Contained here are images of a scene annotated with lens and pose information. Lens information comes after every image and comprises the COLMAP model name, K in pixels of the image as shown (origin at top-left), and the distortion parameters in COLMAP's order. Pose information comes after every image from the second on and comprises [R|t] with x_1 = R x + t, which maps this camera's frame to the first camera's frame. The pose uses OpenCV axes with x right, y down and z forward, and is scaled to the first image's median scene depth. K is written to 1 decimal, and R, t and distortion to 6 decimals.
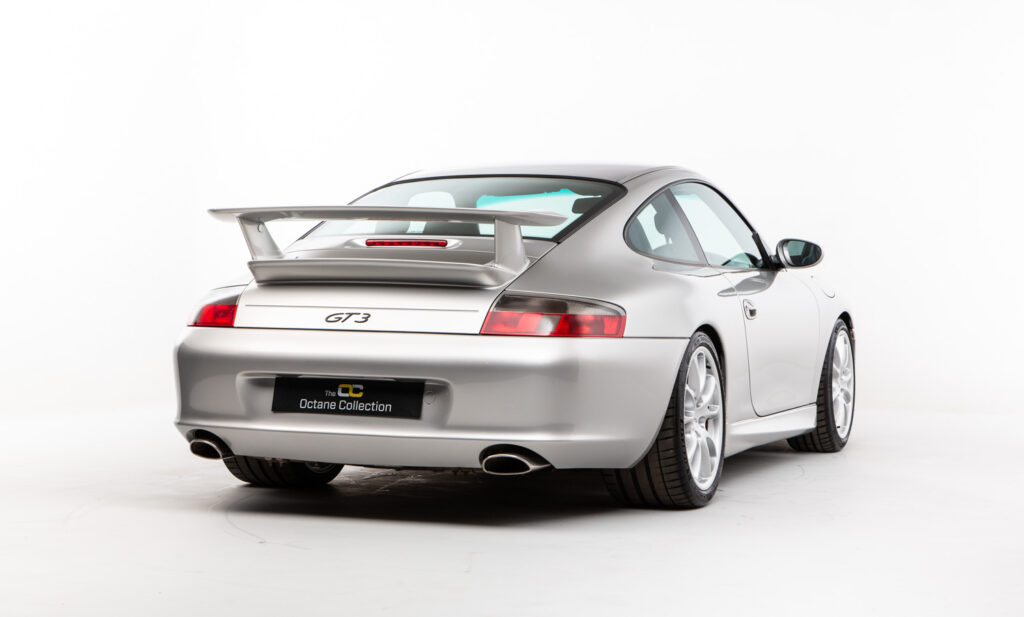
lens RADIAL K [[1820.1, 0, 516.0], [0, 1820.1, 312.7], [0, 0, 1]] dist [0.286183, 0.000000]
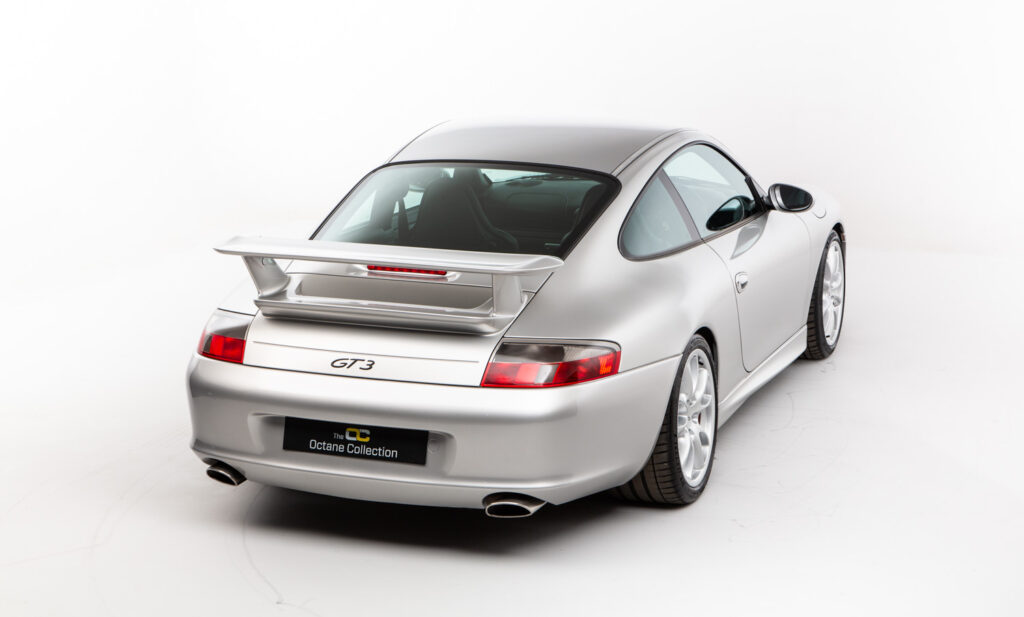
lens RADIAL K [[1795.4, 0, 509.2], [0, 1795.4, 296.7], [0, 0, 1]] dist [0.314328, 0.000000]
pose [[0.999799, -0.019293, -0.005525, 0.003078], [0.019975, 0.983201, 0.181428, -0.214948], [0.001932, -0.181502, 0.983389, 0.000541]]
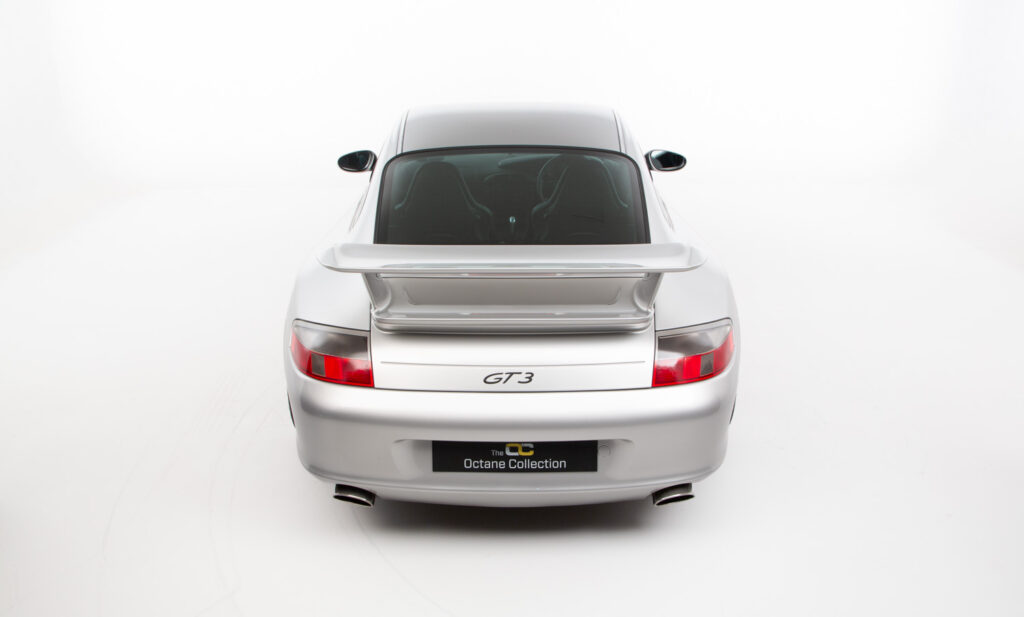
lens RADIAL K [[877.7, 0, 519.2], [0, 877.7, 316.6], [0, 0, 1]] dist [-0.092596, 0.007892]
pose [[0.924265, -0.142601, 0.354119, -0.243796], [0.019554, 0.944080, 0.329136, -0.178728], [-0.381252, -0.297285, 0.875368, 0.588367]]
